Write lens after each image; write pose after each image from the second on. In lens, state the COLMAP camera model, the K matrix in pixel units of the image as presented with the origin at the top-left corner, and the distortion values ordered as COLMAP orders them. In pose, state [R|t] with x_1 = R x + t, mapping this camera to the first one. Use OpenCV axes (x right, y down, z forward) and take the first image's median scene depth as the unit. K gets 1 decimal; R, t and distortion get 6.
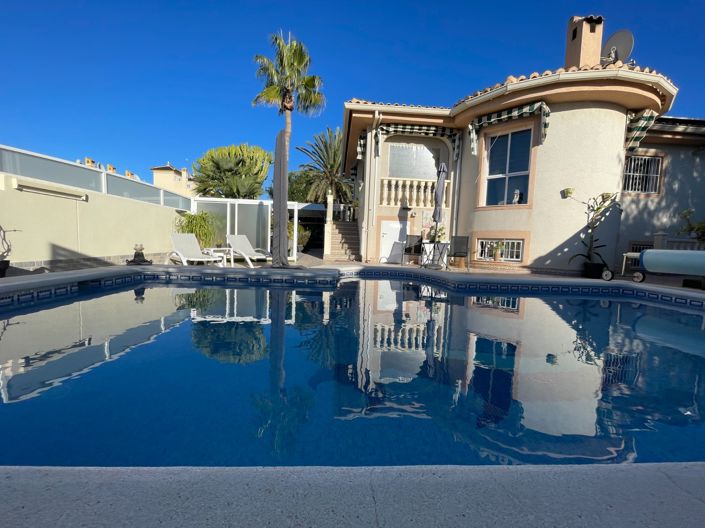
lens RADIAL K [[281.6, 0, 353.0], [0, 281.6, 265.3], [0, 0, 1]] dist [-0.001691, -0.000918]
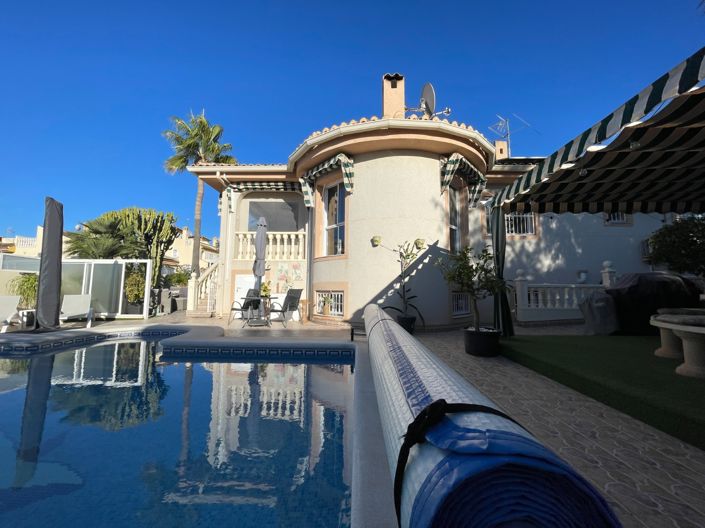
lens RADIAL K [[281.6, 0, 352.2], [0, 281.6, 265.5], [0, 0, 1]] dist [-0.001691, -0.000918]
pose [[0.996613, -0.038089, -0.072877, 0.643344], [0.025398, 0.985502, -0.167750, -0.017620], [0.078210, 0.165331, 0.983132, 0.070134]]
